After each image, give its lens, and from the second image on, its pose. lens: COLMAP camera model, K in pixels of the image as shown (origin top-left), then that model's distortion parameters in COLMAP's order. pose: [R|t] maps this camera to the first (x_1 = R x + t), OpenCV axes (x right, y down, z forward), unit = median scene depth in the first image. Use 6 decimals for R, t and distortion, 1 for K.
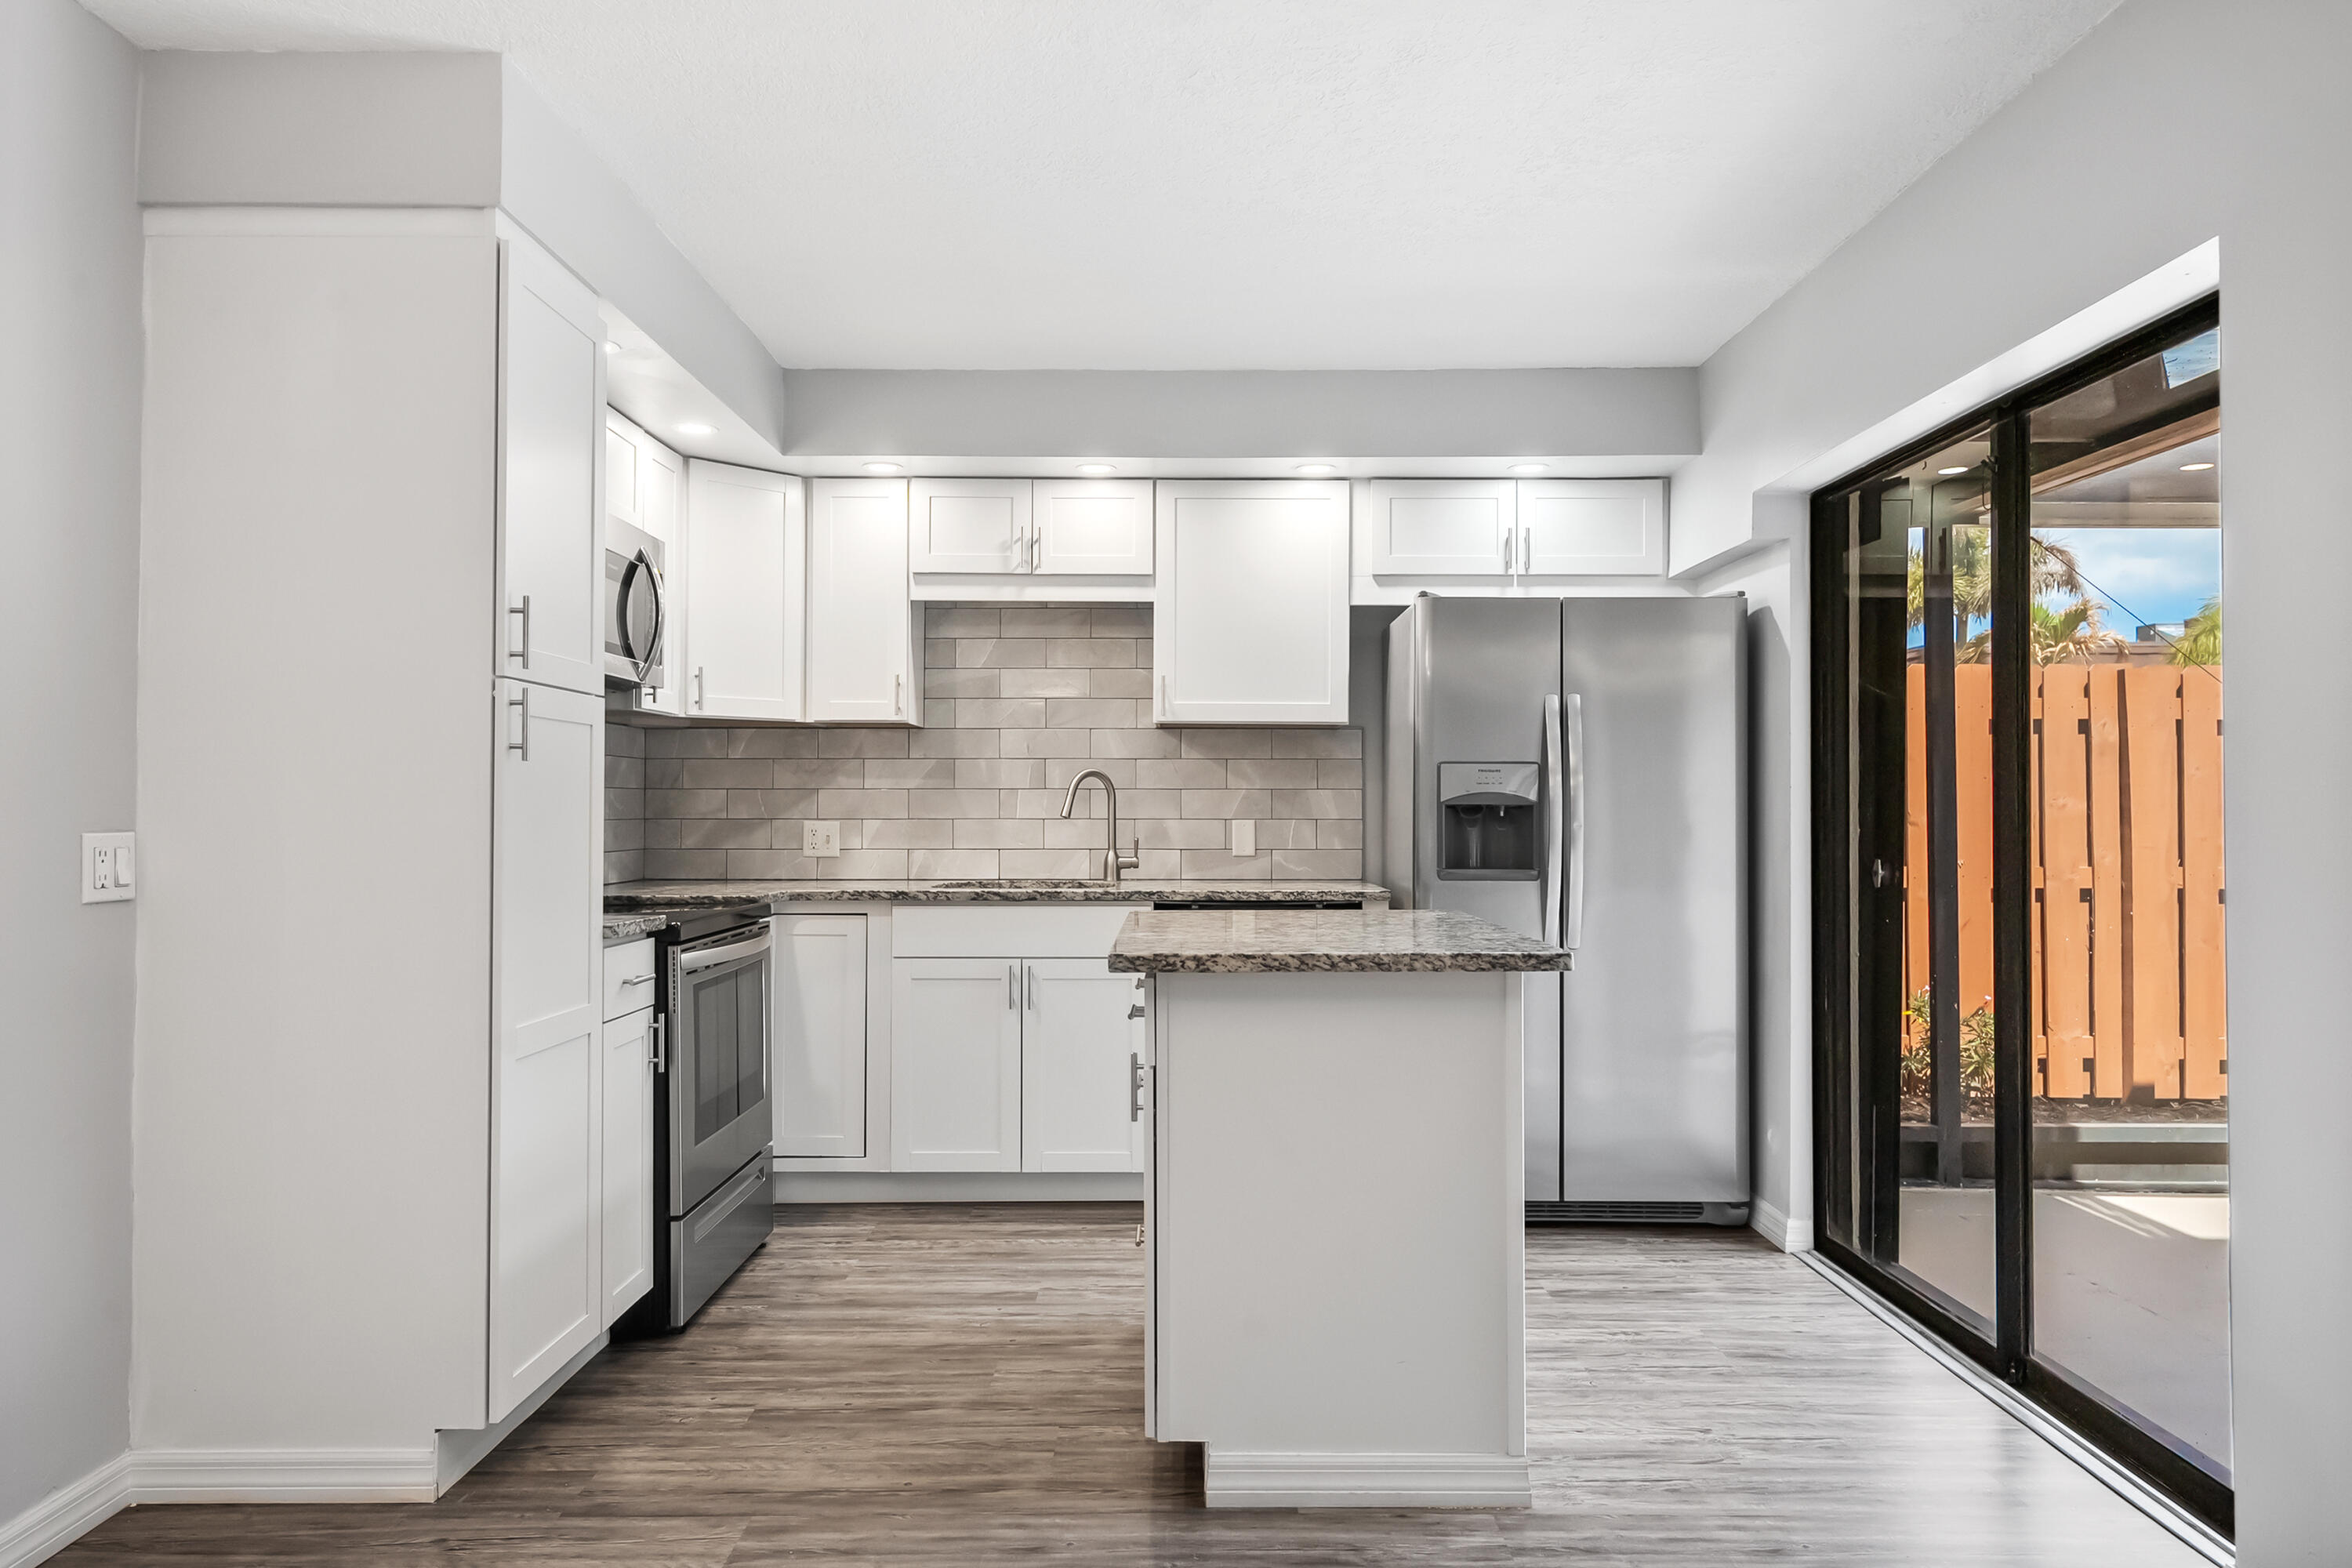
lens RADIAL K [[1509.4, 0, 1169.8], [0, 1509.4, 781.0], [0, 0, 1]] dist [0.008991, -0.000437]
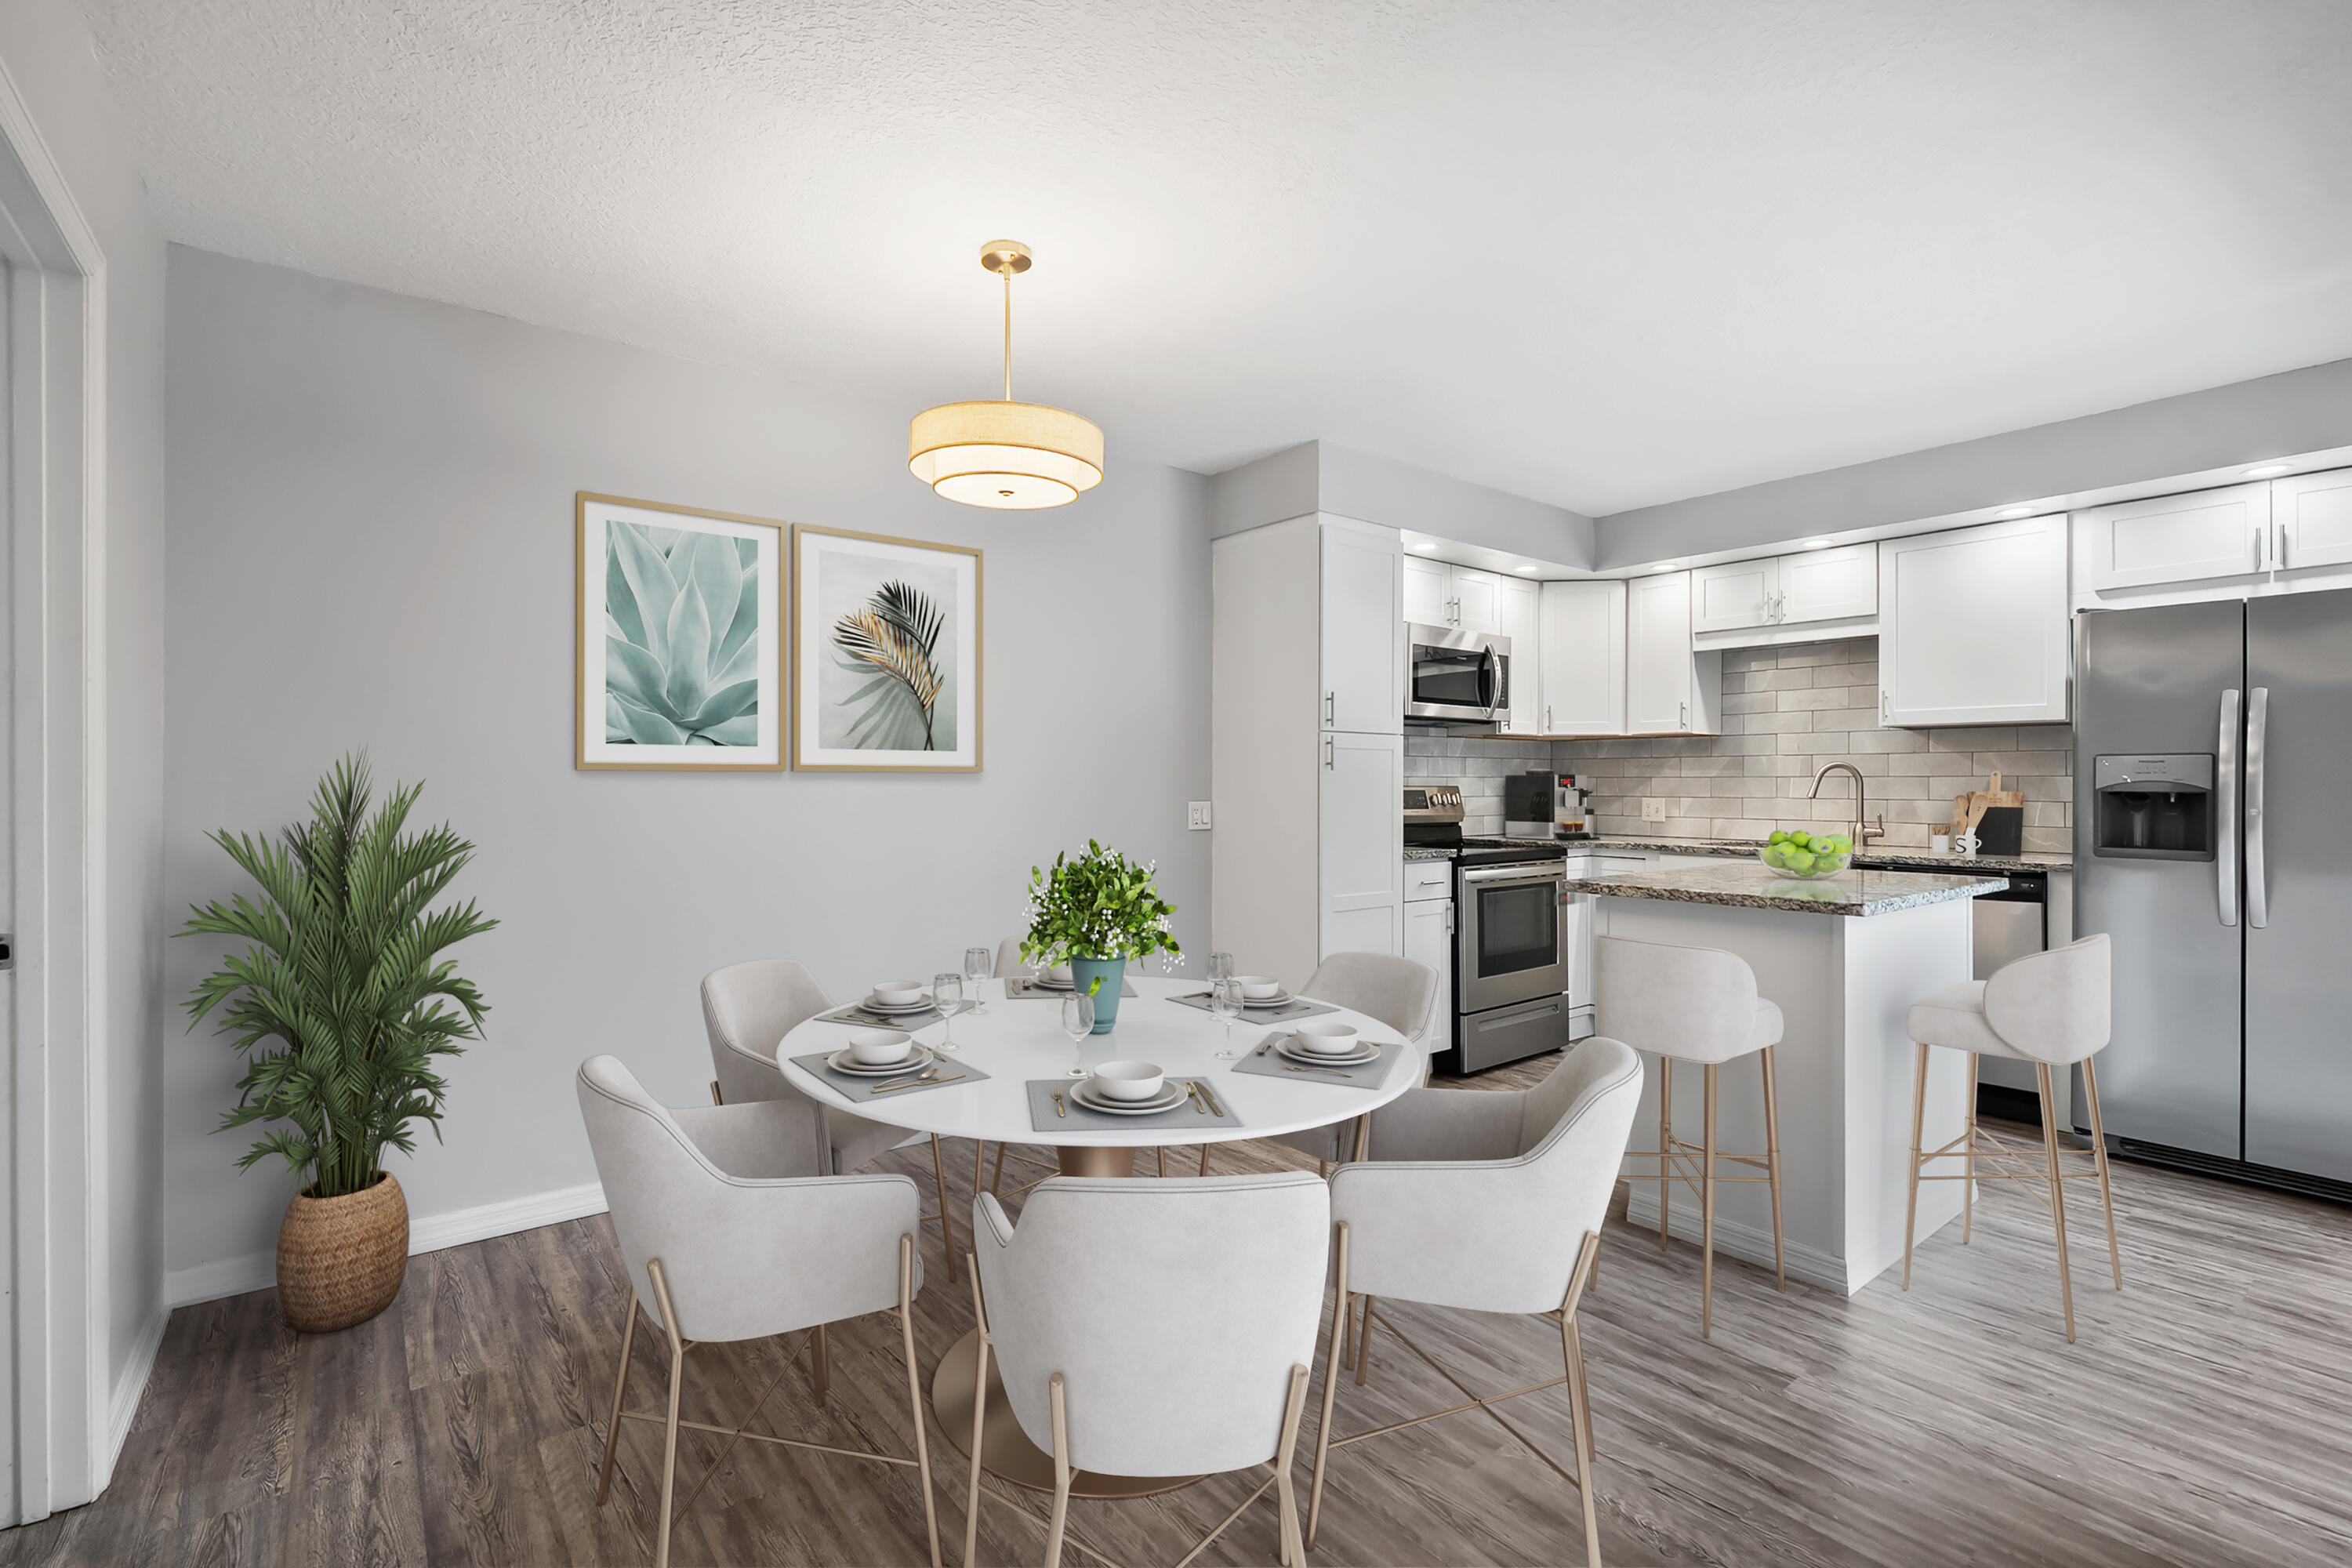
lens RADIAL K [[1066.6, 0, 1193.9], [0, 1066.6, 780.1], [0, 0, 1]] dist [-0.004253, 0.001750]
pose [[0.626406, -0.001290, -0.779496, 0.367392], [0.013544, 0.999866, 0.009229, -0.009578], [0.779379, -0.016339, 0.626339, -0.049078]]
